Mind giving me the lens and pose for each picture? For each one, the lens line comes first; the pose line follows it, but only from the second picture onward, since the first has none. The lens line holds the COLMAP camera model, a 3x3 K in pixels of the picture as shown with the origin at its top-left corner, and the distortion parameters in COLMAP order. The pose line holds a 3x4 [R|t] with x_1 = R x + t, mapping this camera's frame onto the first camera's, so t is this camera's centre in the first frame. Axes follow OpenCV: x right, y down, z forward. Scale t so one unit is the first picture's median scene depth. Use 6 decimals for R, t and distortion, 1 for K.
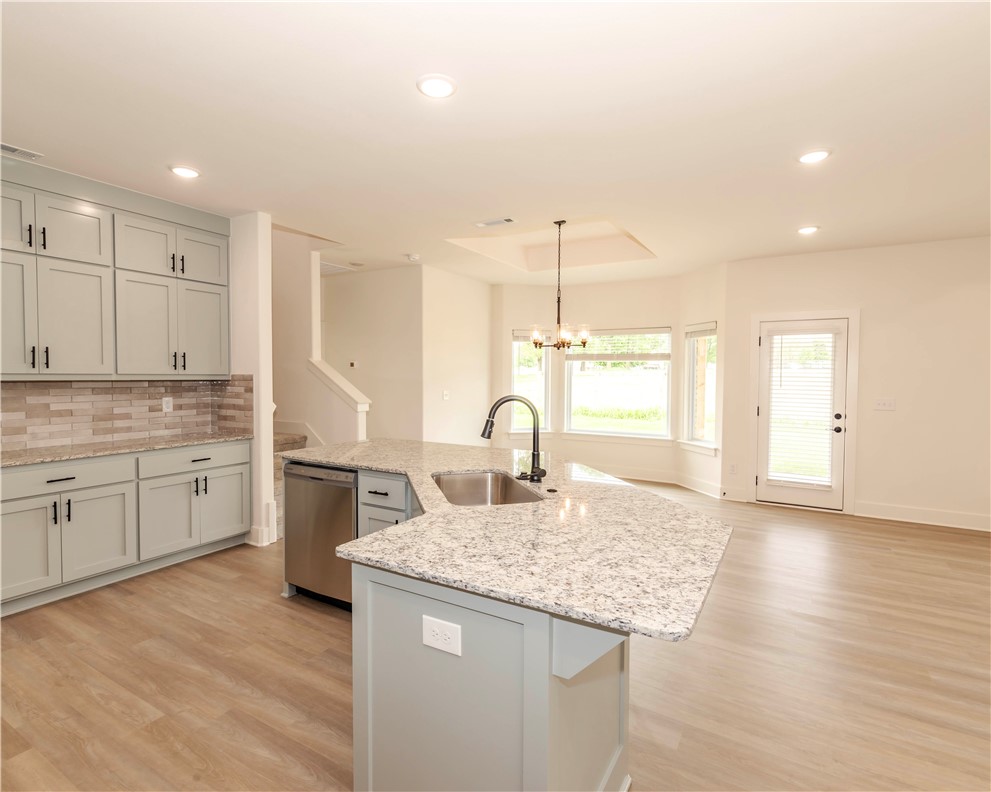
lens RADIAL K [[507.6, 0, 497.8], [0, 507.6, 392.1], [0, 0, 1]] dist [0.005777, -0.001629]
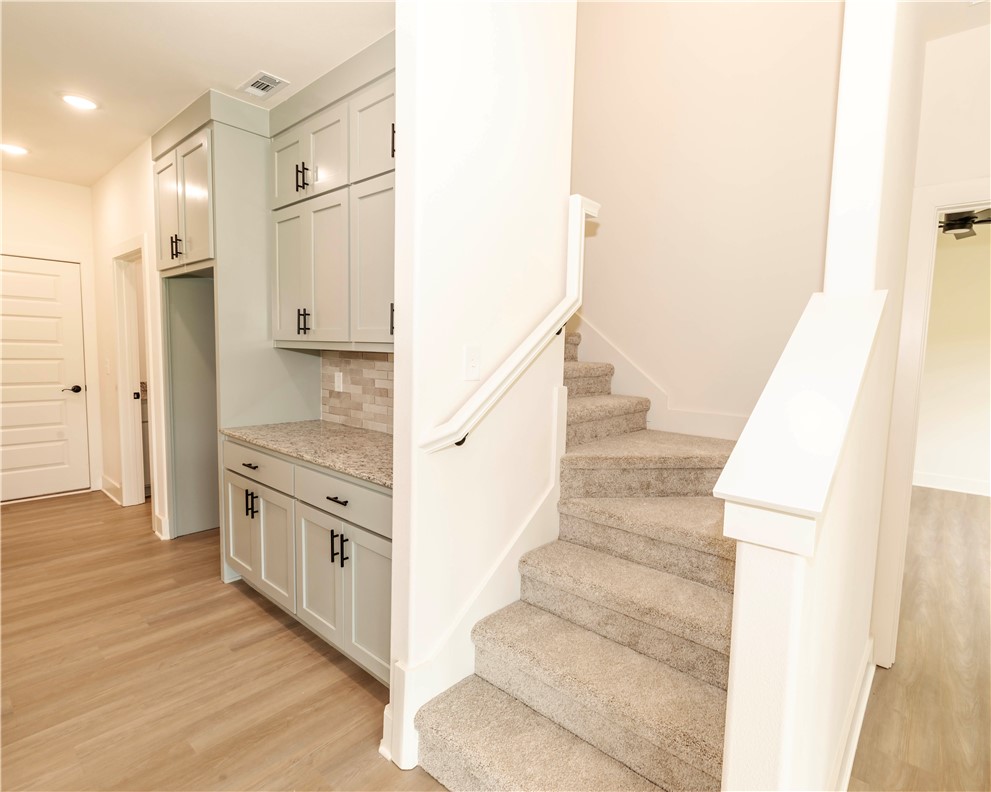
lens RADIAL K [[507.6, 0, 522.6], [0, 507.6, 392.4], [0, 0, 1]] dist [0.005777, -0.001629]
pose [[-0.165733, 0.072649, -0.983491, -0.106542], [-0.061334, 0.994593, 0.083805, -0.040854], [0.984261, 0.074211, -0.160381, 1.400679]]
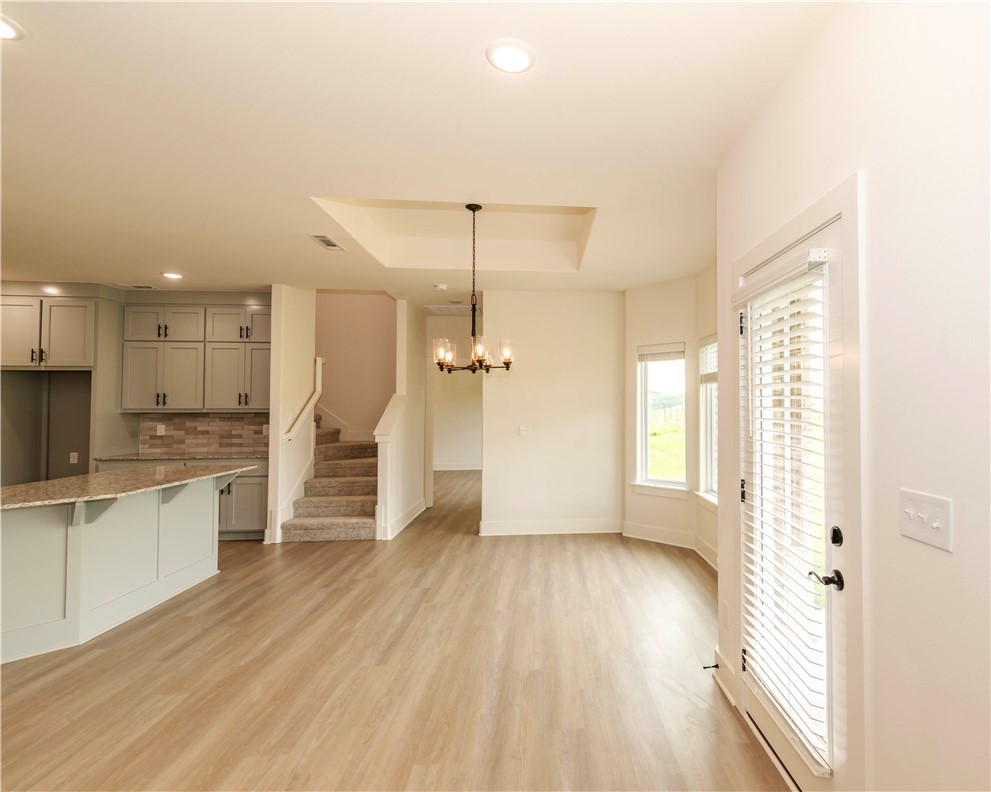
lens RADIAL K [[507.6, 0, 592.2], [0, 507.6, 393.2], [0, 0, 1]] dist [0.005777, -0.001629]
pose [[0.592975, -0.028823, -0.804705, 1.272950], [-0.021286, 0.998449, -0.051448, -0.028756], [0.804939, 0.047636, 0.591442, 1.073584]]
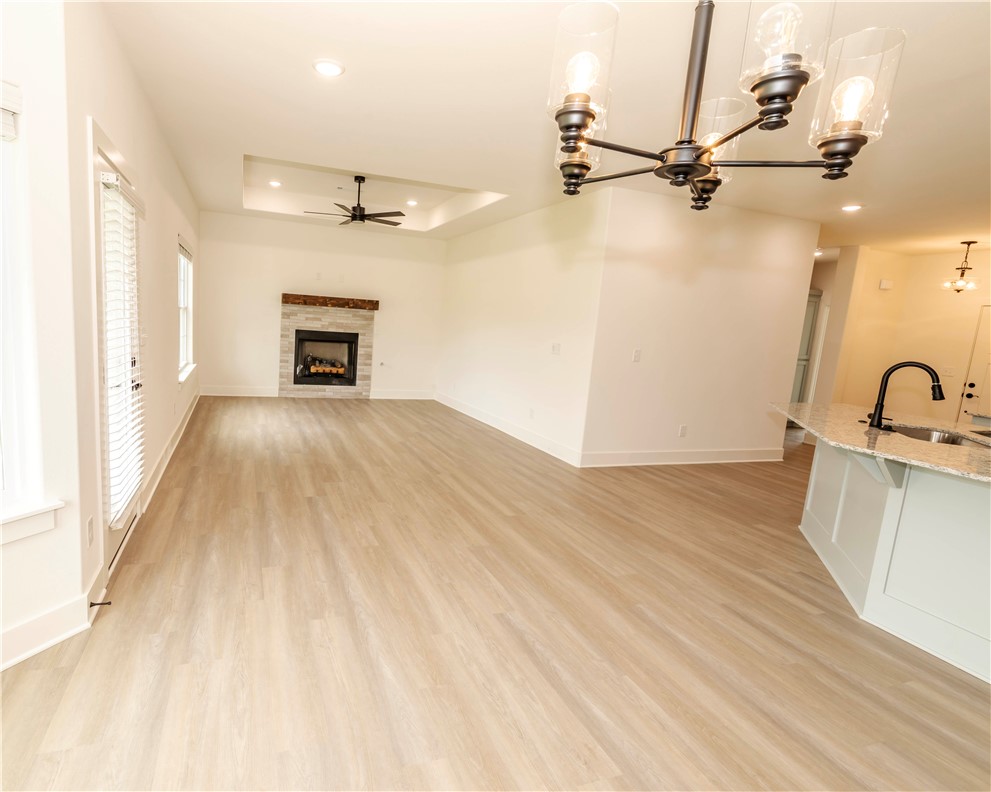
lens RADIAL K [[507.6, 0, 407.7], [0, 507.6, 387.4], [0, 0, 1]] dist [0.005777, -0.001629]
pose [[-0.746841, -0.145458, 0.648900, 0.095454], [-0.049088, 0.985181, 0.164342, -0.051693], [-0.663189, 0.090884, -0.742914, 1.878420]]
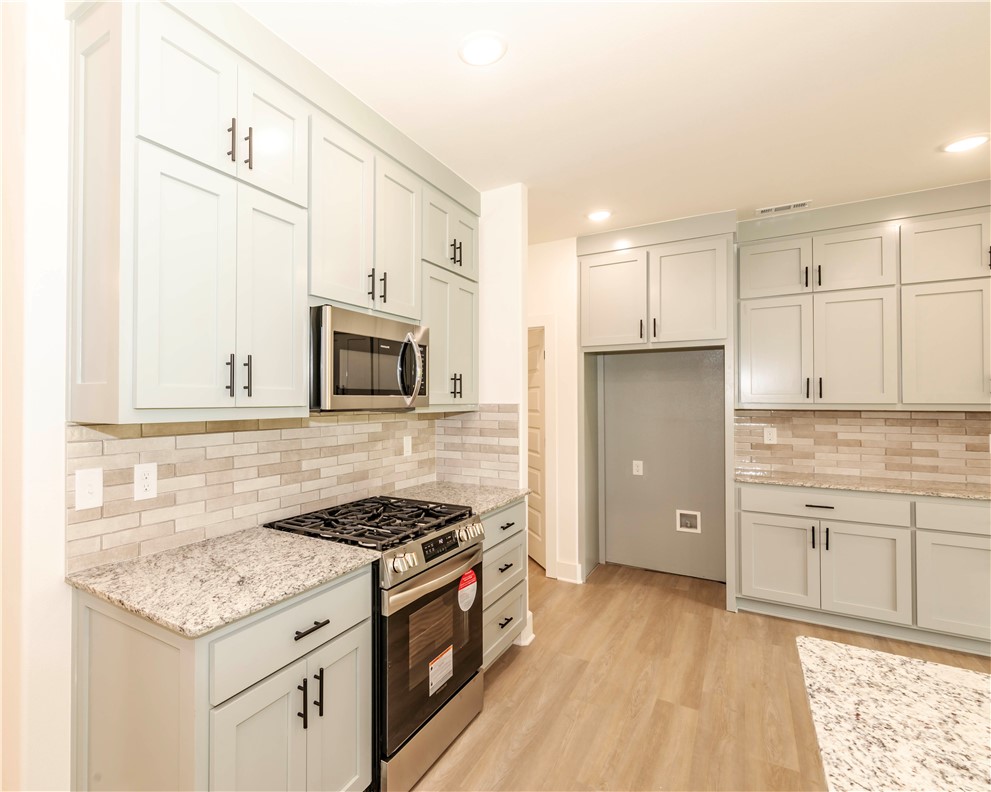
lens RADIAL K [[507.6, 0, 398.7], [0, 507.6, 392.7], [0, 0, 1]] dist [0.005777, -0.001629]
pose [[-0.064086, -0.021277, -0.997717, 0.202332], [-0.034899, 0.999209, -0.019068, -0.007291], [0.997334, 0.033597, -0.064778, 0.189385]]
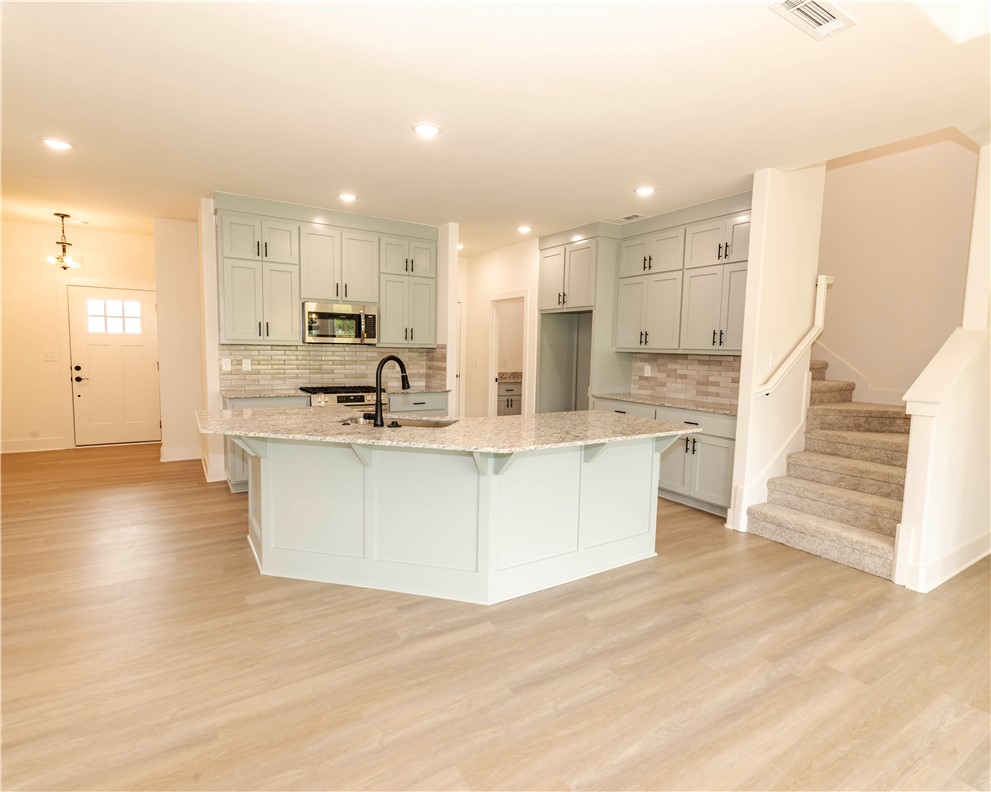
lens RADIAL K [[507.6, 0, 497.4], [0, 507.6, 393.0], [0, 0, 1]] dist [0.005777, -0.001629]
pose [[-0.459141, 0.063510, -0.886091, 0.701755], [-0.055310, 0.993462, 0.099866, -0.028481], [0.886640, 0.094862, -0.452626, 1.240232]]
